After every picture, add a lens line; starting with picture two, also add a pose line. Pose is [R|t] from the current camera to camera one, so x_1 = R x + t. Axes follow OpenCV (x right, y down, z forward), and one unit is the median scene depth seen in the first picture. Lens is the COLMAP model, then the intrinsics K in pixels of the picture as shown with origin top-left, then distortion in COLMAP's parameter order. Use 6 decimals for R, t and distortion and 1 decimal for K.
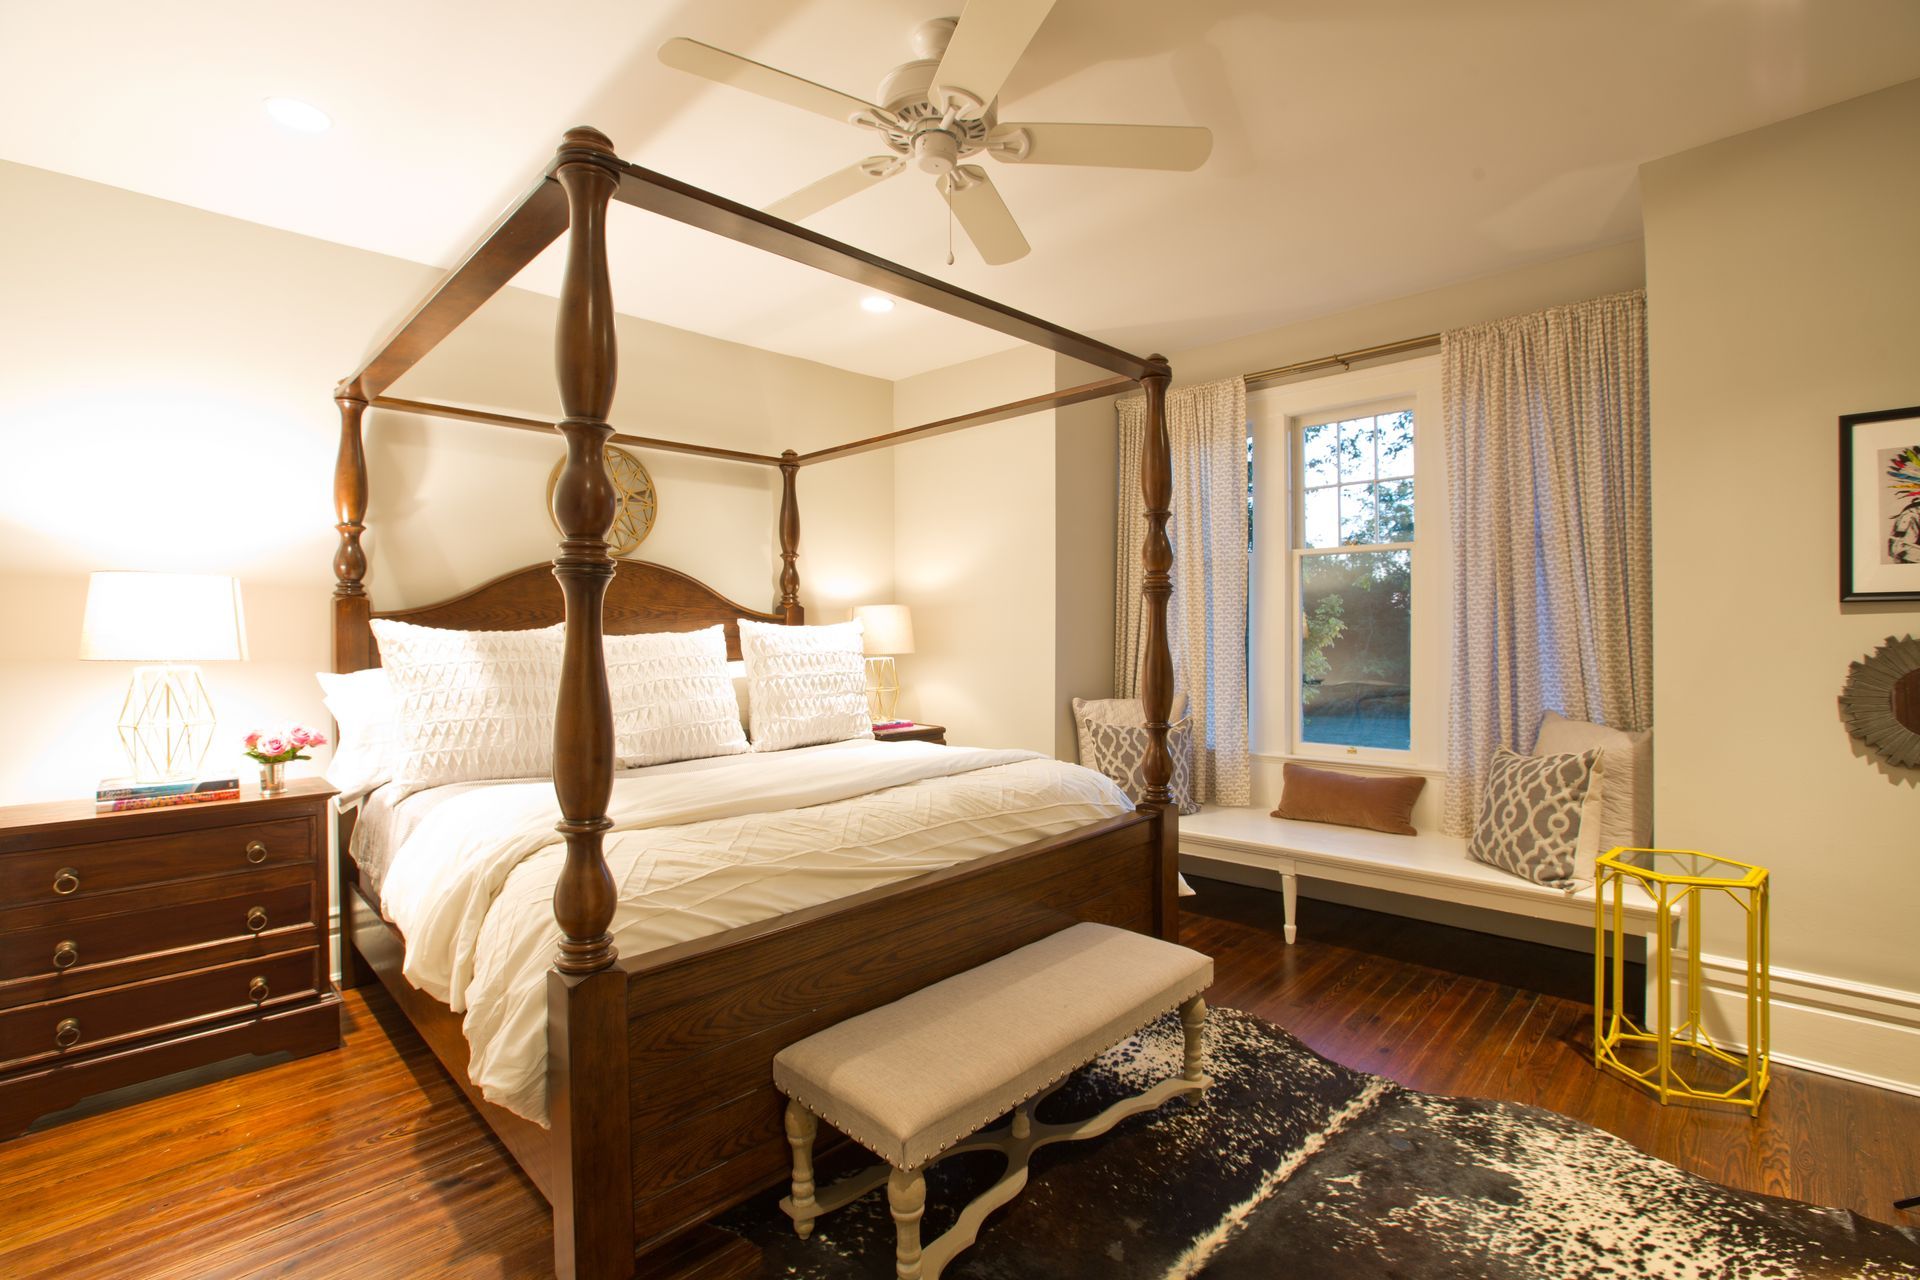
lens RADIAL K [[876.5, 0, 966.6], [0, 876.5, 633.9], [0, 0, 1]] dist [-0.047330, 0.014446]
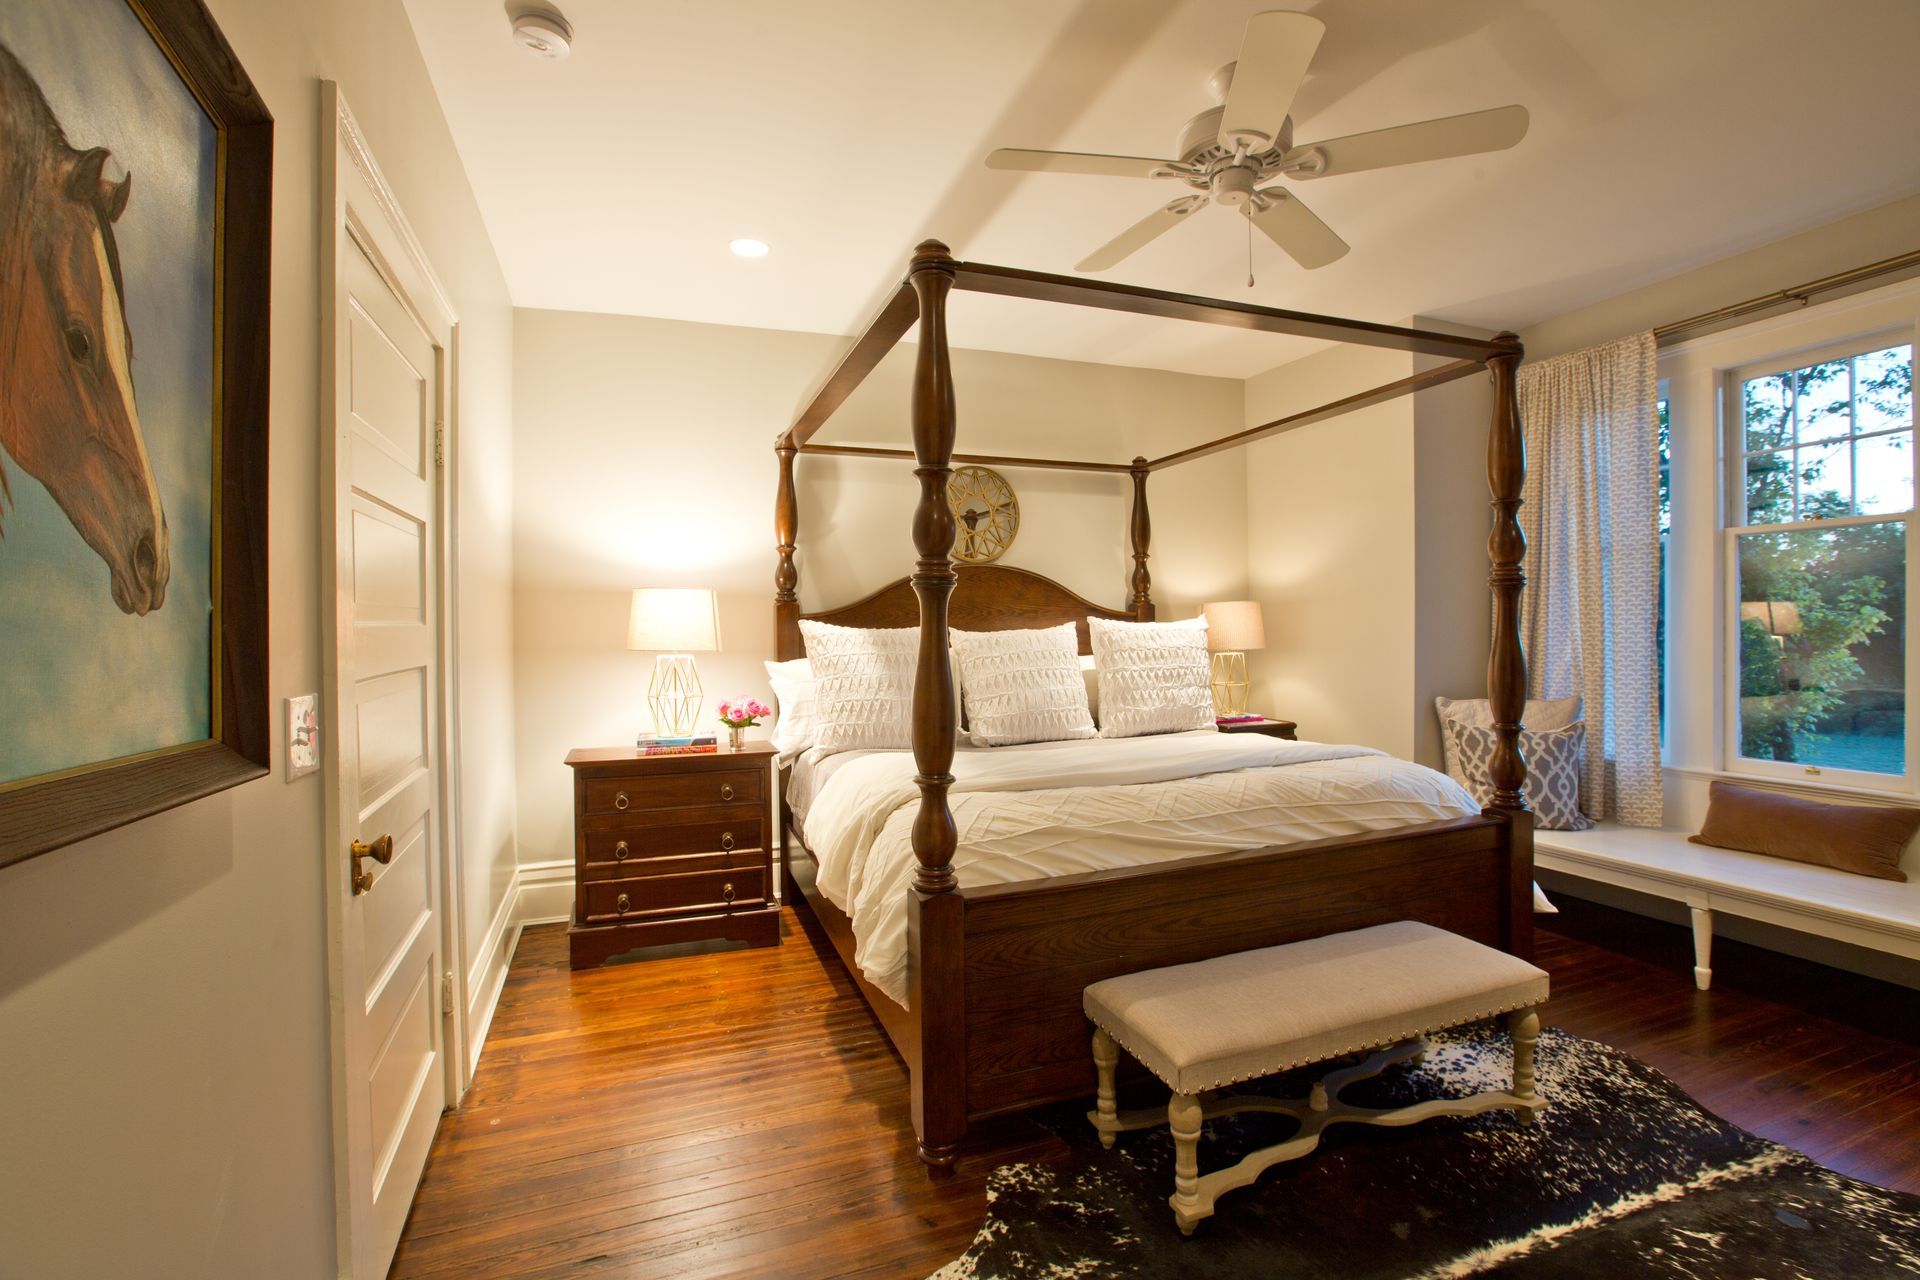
lens RADIAL K [[876.5, 0, 963.7], [0, 876.5, 639.5], [0, 0, 1]] dist [-0.047330, 0.014446]
pose [[0.908630, 0.002168, -0.417596, 0.094166], [0.003109, 0.999924, 0.011955, -0.002899], [0.417590, -0.012161, 0.908554, -0.108828]]
